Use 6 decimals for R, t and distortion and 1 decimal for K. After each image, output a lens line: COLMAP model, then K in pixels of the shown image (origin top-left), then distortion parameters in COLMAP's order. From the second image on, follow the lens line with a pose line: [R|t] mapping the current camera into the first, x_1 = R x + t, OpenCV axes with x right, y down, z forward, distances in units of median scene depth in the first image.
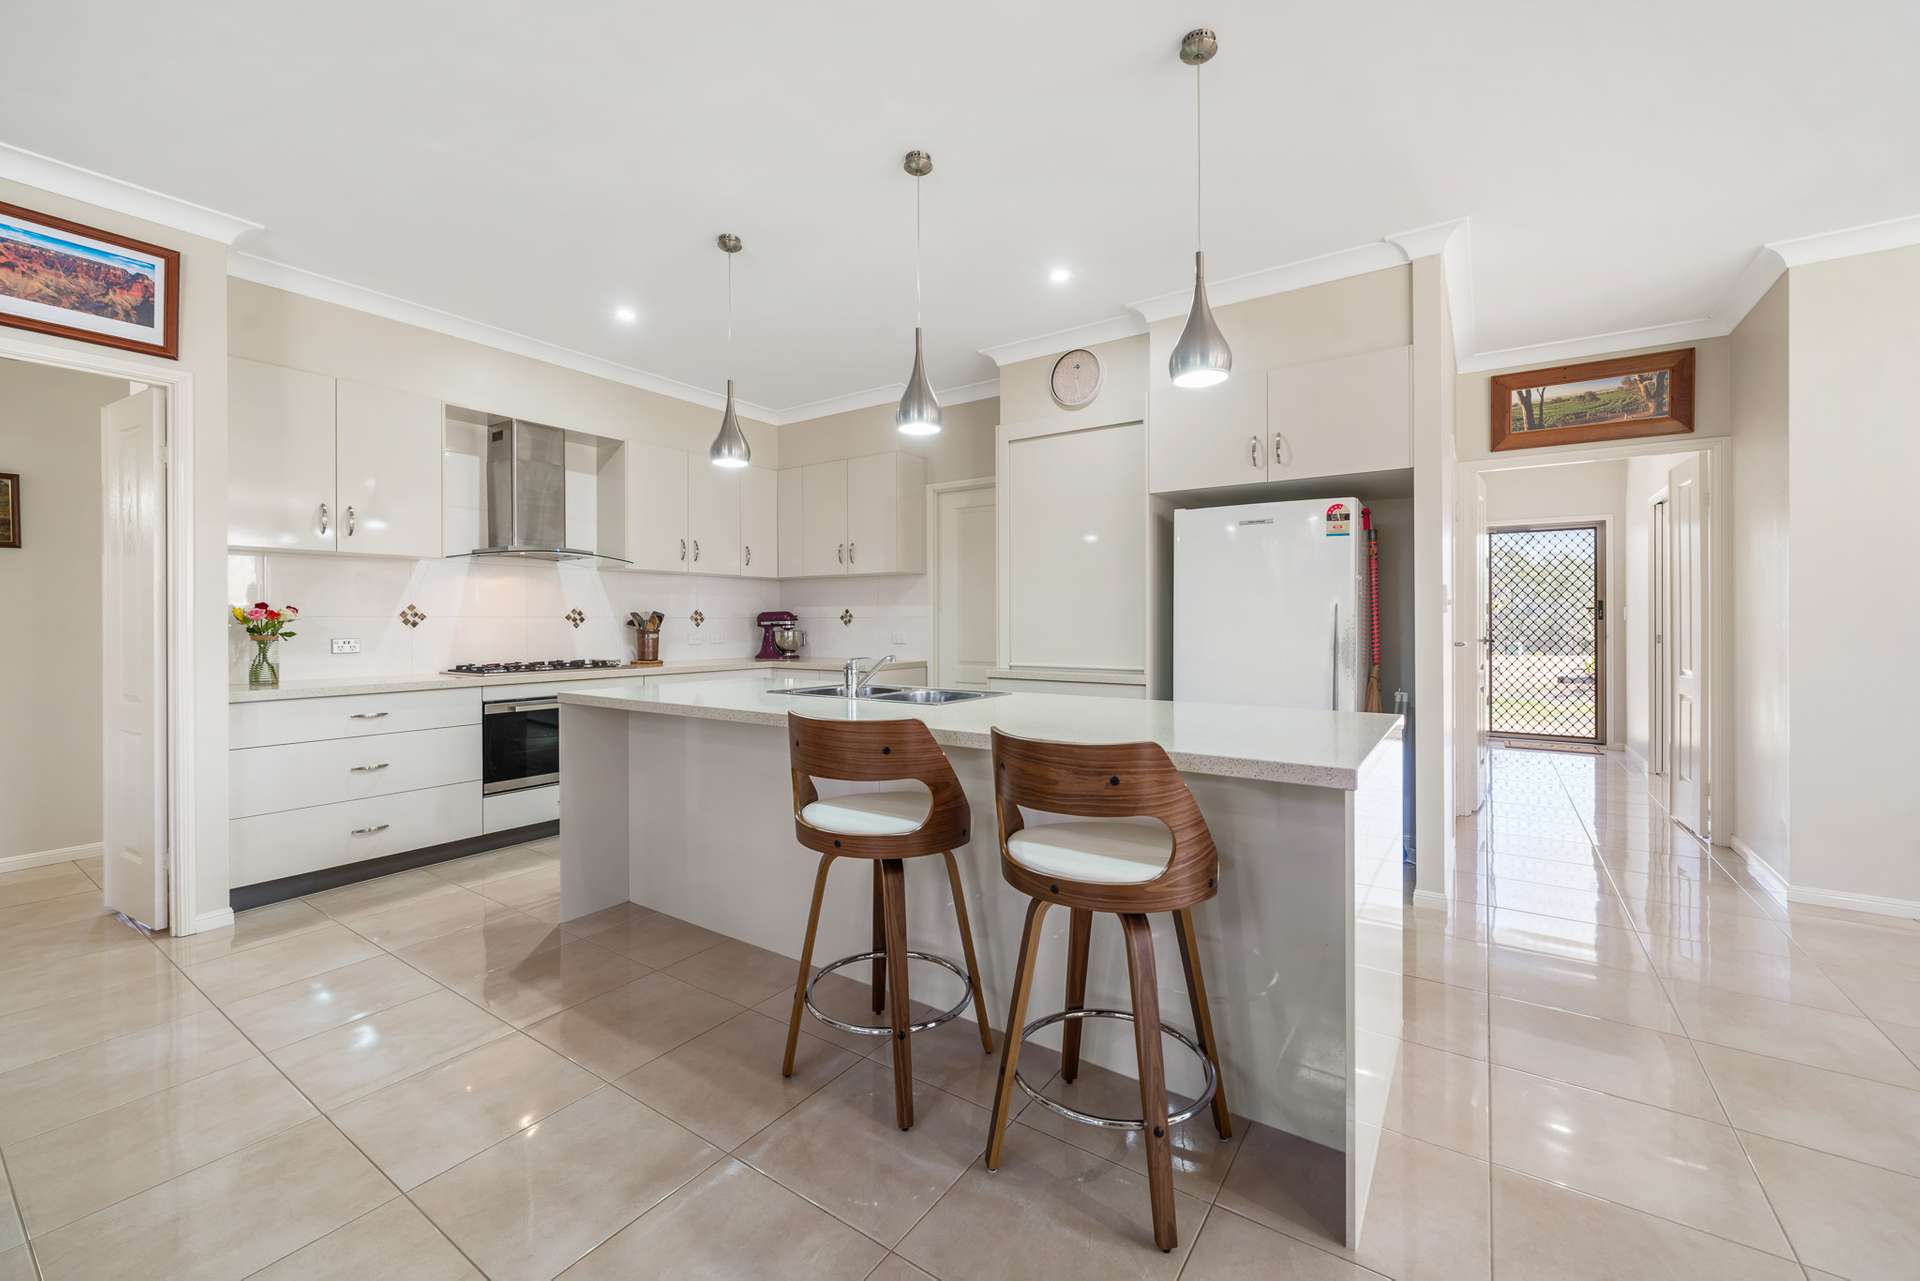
lens RADIAL K [[753.3, 0, 950.4], [0, 753.3, 630.7], [0, 0, 1]] dist [-0.003761, -0.000056]
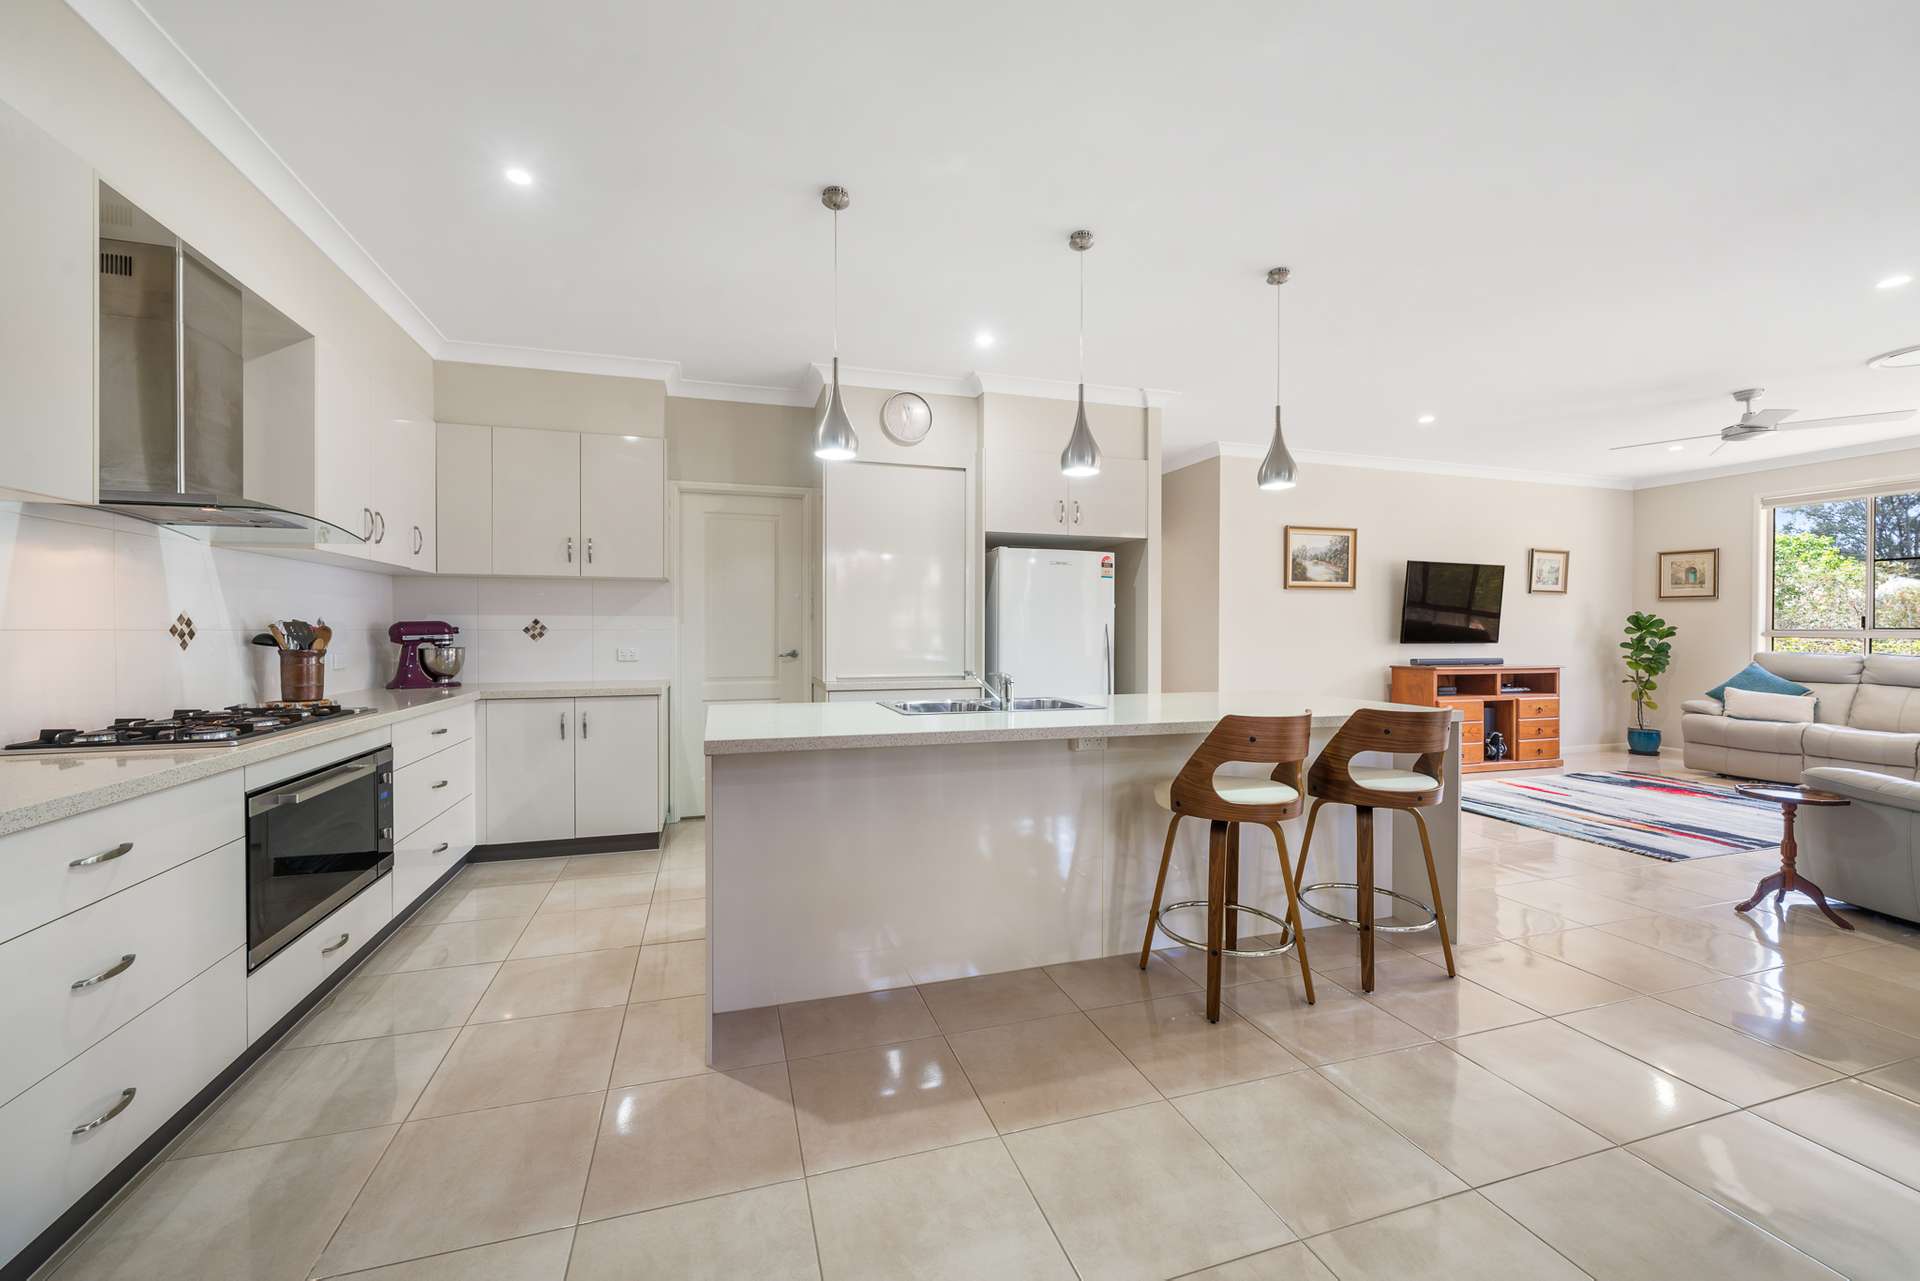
lens RADIAL K [[729.2, 0, 928.8], [0, 729.2, 641.4], [0, 0, 1]] dist [-0.003854, 0.000012]
pose [[0.634476, -0.010048, 0.772877, -0.634524], [0.007682, 0.999948, 0.006694, -0.010133], [-0.772905, 0.001690, 0.634520, 0.282146]]
